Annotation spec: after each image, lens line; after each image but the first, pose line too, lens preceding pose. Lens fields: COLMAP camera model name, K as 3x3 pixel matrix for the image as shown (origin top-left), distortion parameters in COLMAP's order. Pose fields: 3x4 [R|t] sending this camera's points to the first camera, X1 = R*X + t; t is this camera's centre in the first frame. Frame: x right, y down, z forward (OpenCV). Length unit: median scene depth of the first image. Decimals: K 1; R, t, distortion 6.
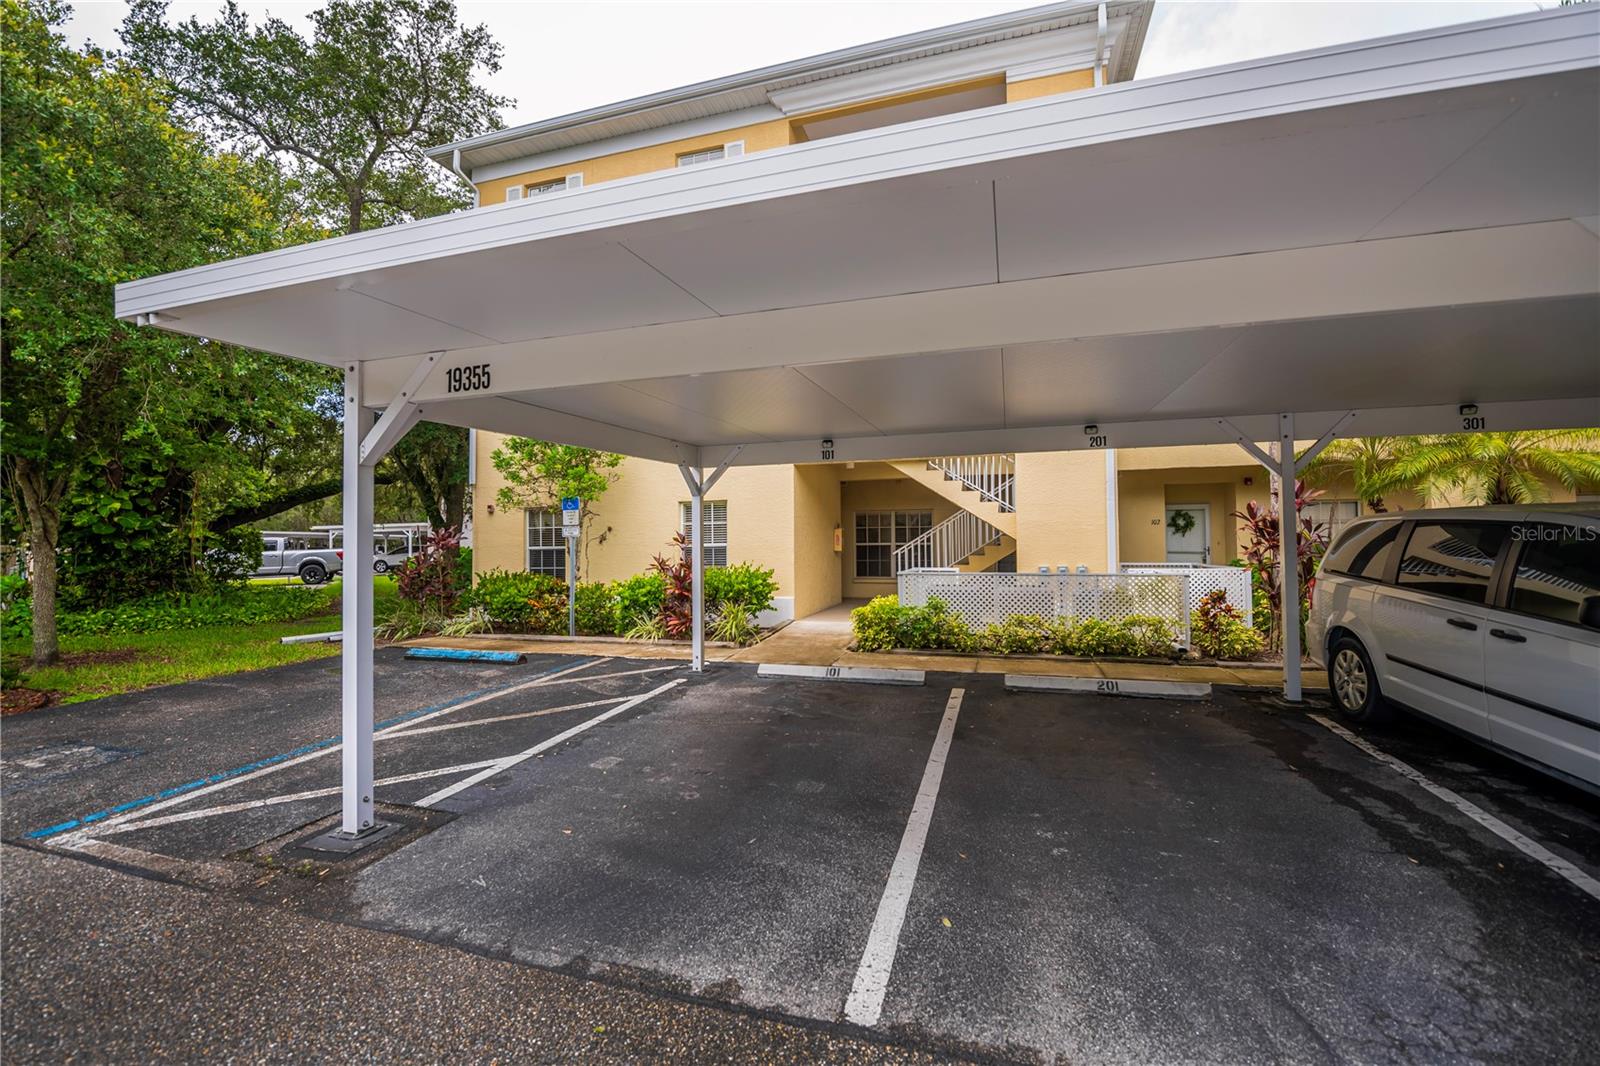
lens RADIAL K [[669.1, 0, 800.0], [0, 669.1, 533.0], [0, 0, 1]] dist [-0.018972, 0.000007]
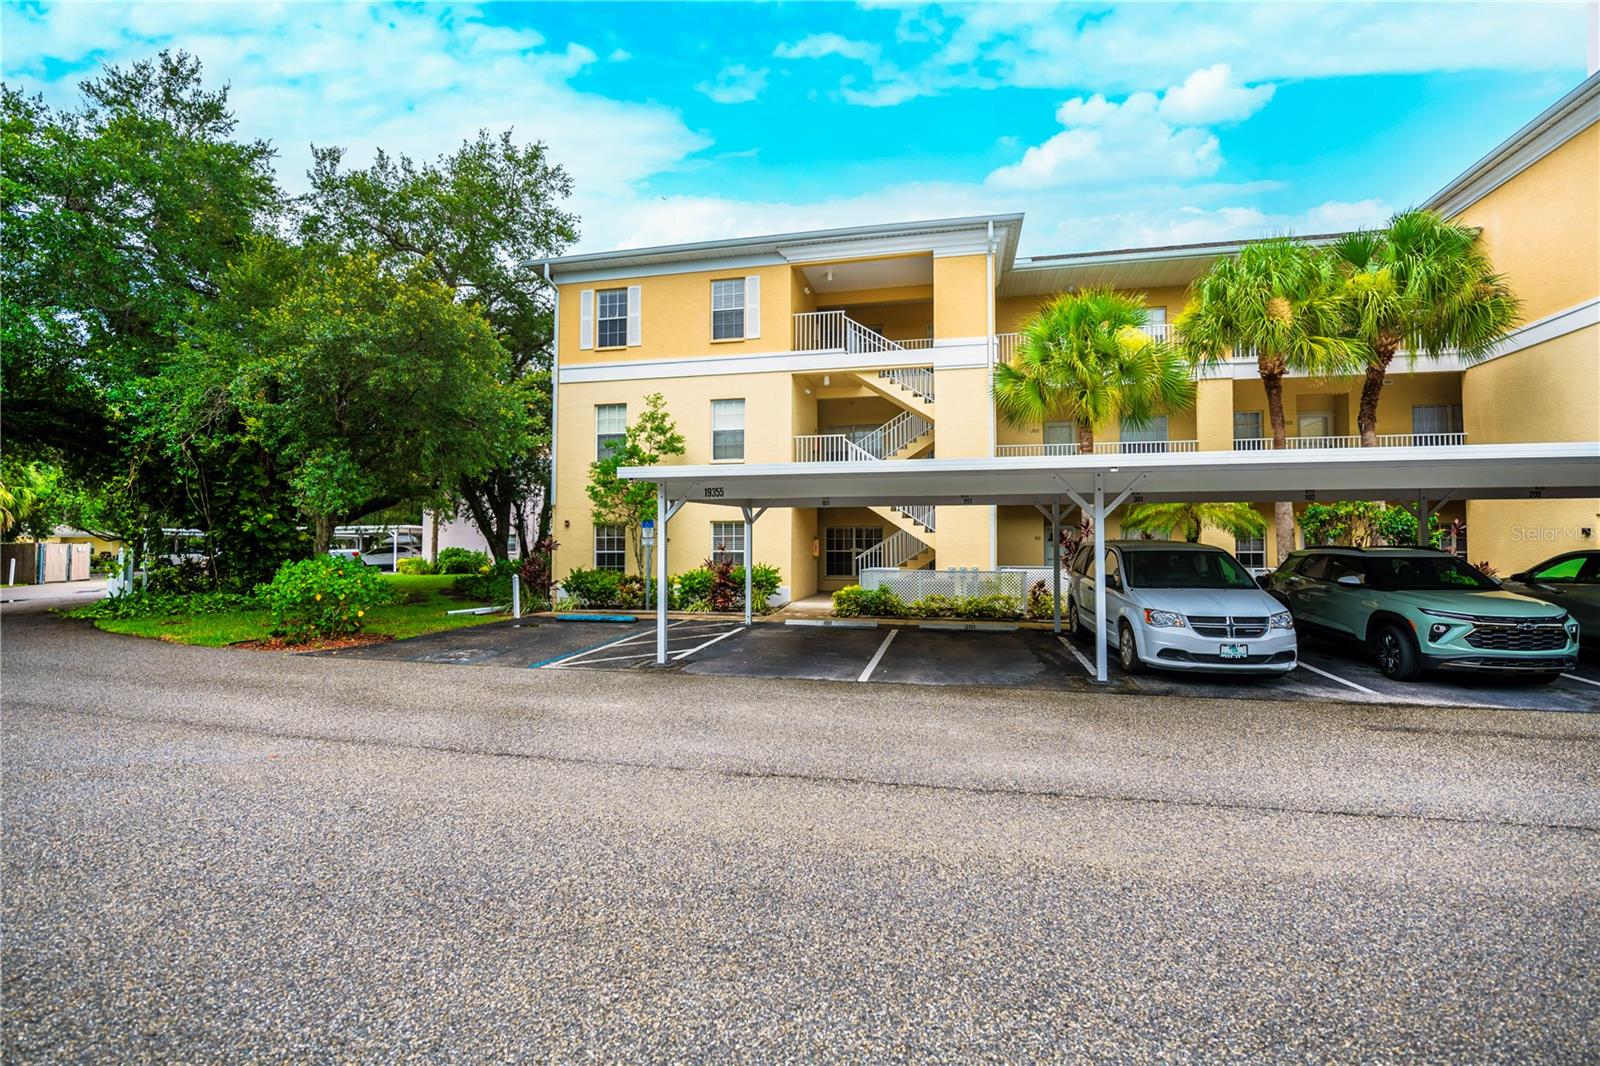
lens RADIAL K [[745.3, 0, 800.0], [0, 745.3, 533.0], [0, 0, 1]] dist [-0.000641, -0.000057]
pose [[0.996425, 0.012100, 0.083613, -0.143531], [-0.011908, 0.999925, -0.002797, -0.021865], [-0.083641, 0.001792, 0.996494, -0.736689]]
